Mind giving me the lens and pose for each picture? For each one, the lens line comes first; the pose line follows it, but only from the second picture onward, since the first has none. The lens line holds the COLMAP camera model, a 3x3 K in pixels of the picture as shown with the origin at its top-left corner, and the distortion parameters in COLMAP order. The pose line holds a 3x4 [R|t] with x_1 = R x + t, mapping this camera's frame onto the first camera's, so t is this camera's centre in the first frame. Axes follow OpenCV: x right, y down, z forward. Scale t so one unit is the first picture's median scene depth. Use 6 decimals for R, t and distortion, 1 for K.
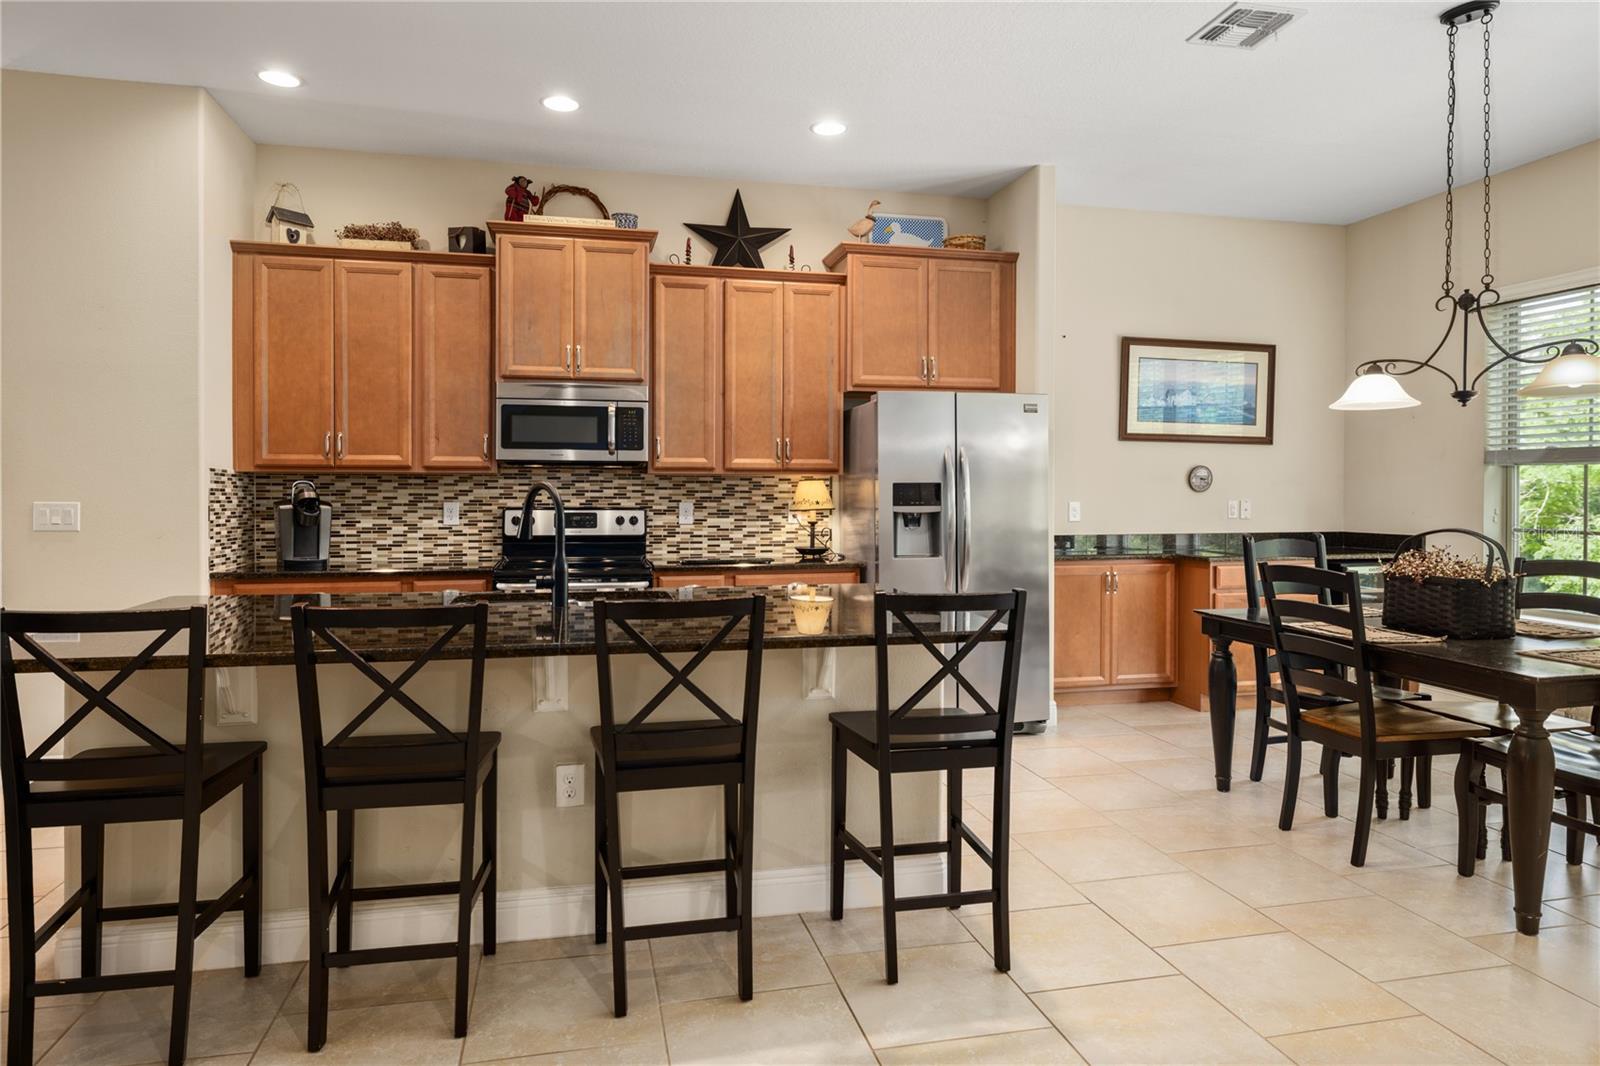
lens RADIAL K [[964.5, 0, 795.6], [0, 964.5, 501.2], [0, 0, 1]] dist [-0.004402, 0.000873]
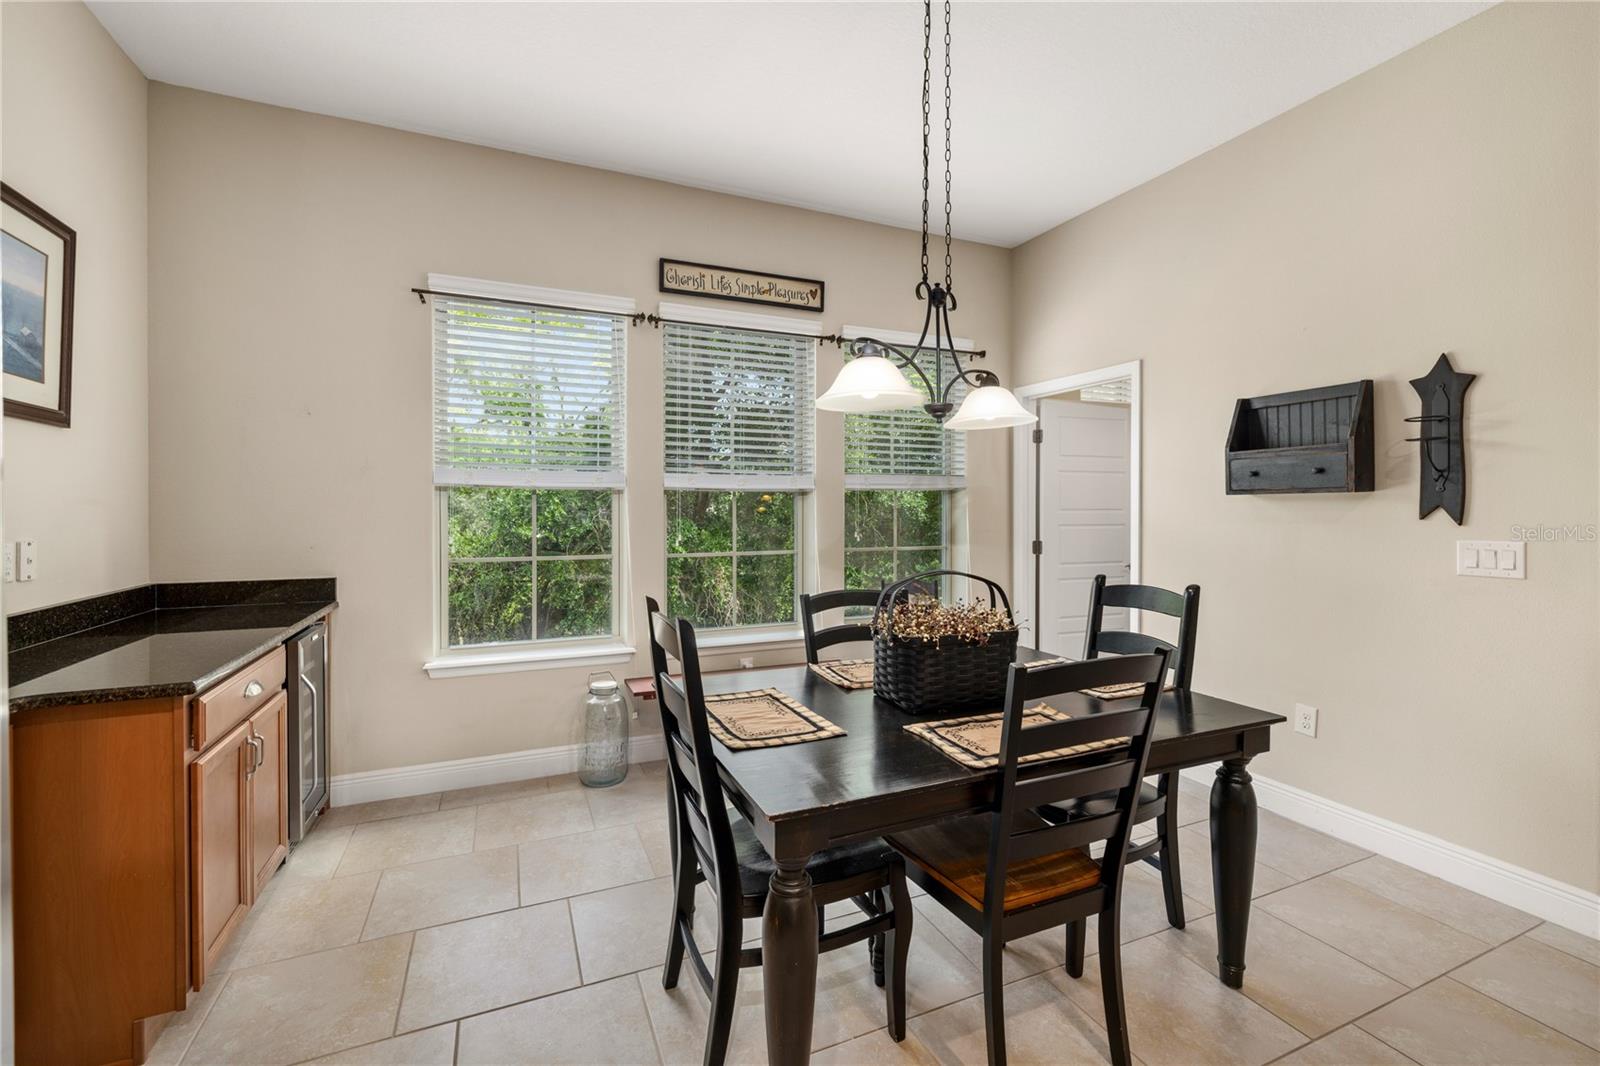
lens RADIAL K [[671.6, 0, 792.4], [0, 671.6, 511.6], [0, 0, 1]] dist [-0.000087, -0.000208]
pose [[-0.180799, -0.006934, 0.983496, 0.099203], [0.006084, 0.999948, 0.008168, -0.018647], [-0.983501, 0.007460, -0.180747, 0.845474]]
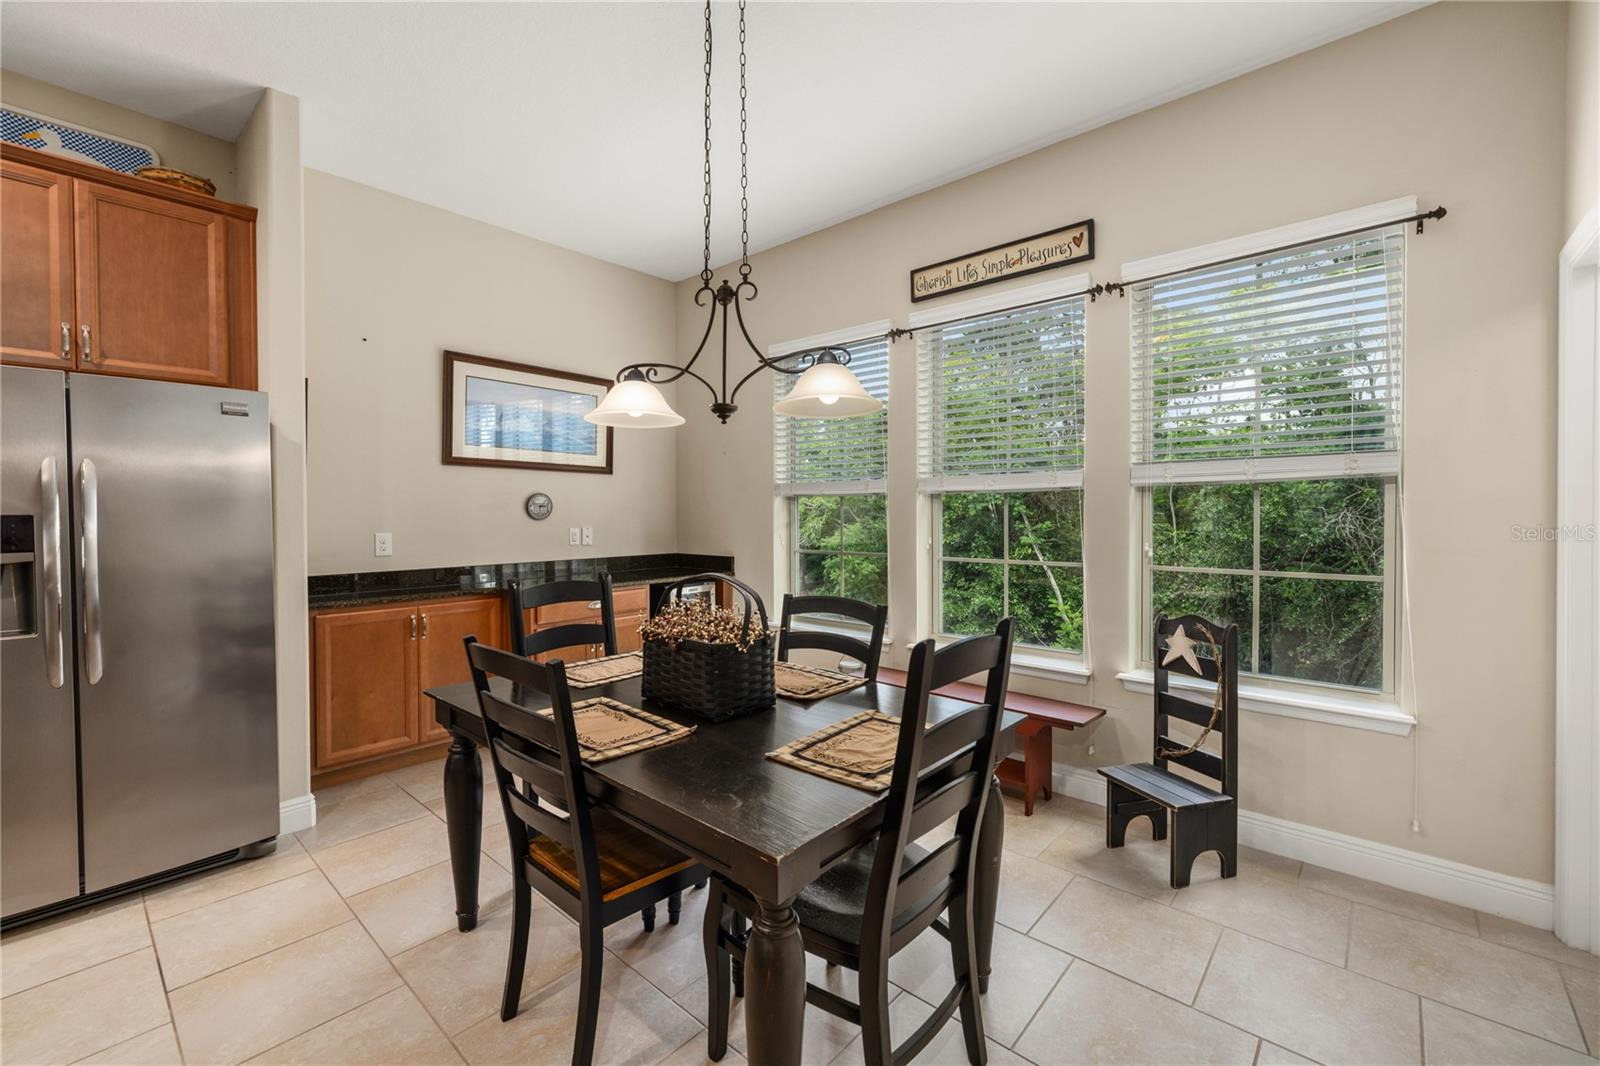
lens RADIAL K [[667.2, 0, 794.6], [0, 667.2, 520.3], [0, 0, 1]] dist [0.001377, 0.000069]
pose [[0.816990, -0.010922, 0.576548, 0.285926], [0.008701, 0.999940, 0.006612, -0.013567], [-0.576586, -0.000385, 0.817036, 0.345527]]
